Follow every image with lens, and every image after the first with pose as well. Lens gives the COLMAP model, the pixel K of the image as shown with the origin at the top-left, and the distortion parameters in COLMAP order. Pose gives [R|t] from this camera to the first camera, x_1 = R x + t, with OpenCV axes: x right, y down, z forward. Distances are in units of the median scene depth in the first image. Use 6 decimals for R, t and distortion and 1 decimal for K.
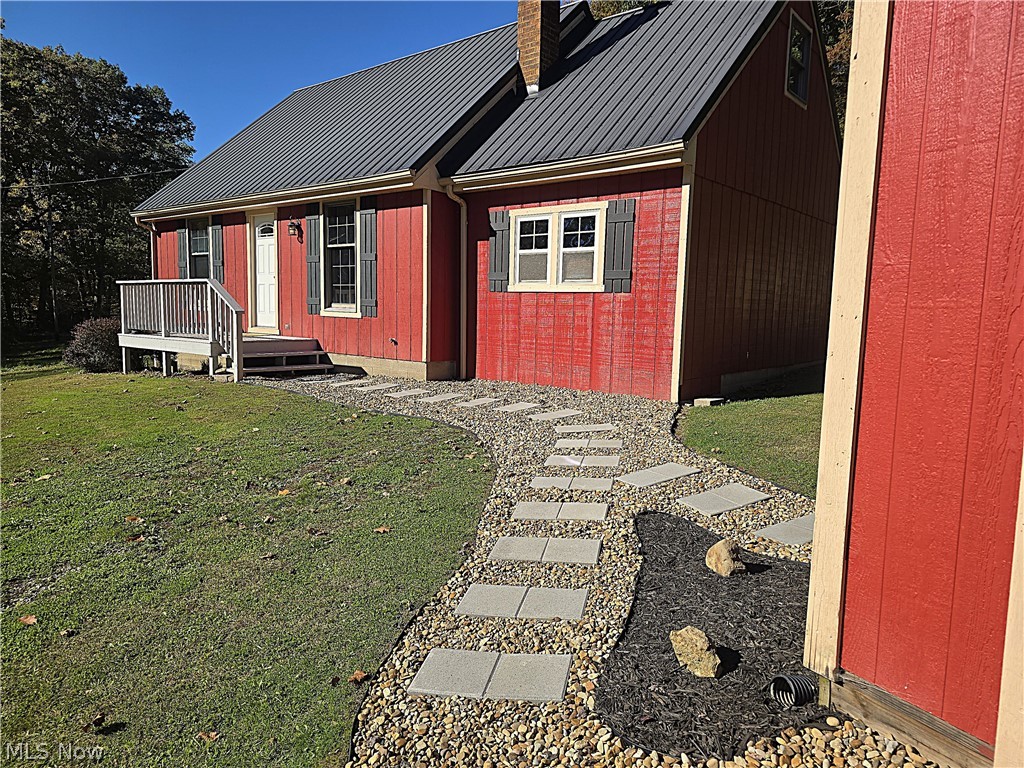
lens RADIAL K [[679.6, 0, 512.1], [0, 679.6, 385.6], [0, 0, 1]] dist [0.005323, 0.000440]
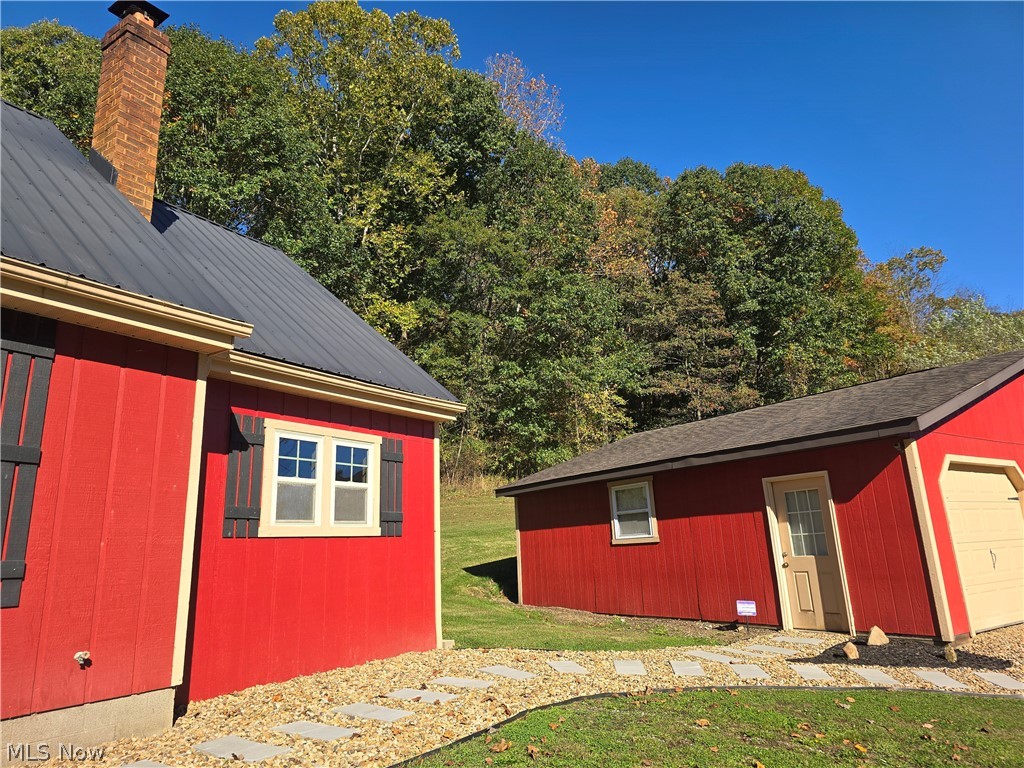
lens RADIAL K [[679.6, 0, 512.0], [0, 679.6, 382.7], [0, 0, 1]] dist [0.005323, 0.000440]
pose [[-0.097553, 0.191792, 0.976575, -0.763538], [0.113158, 0.977030, -0.180577, -0.145070], [-0.988776, 0.092891, -0.117015, 0.868825]]
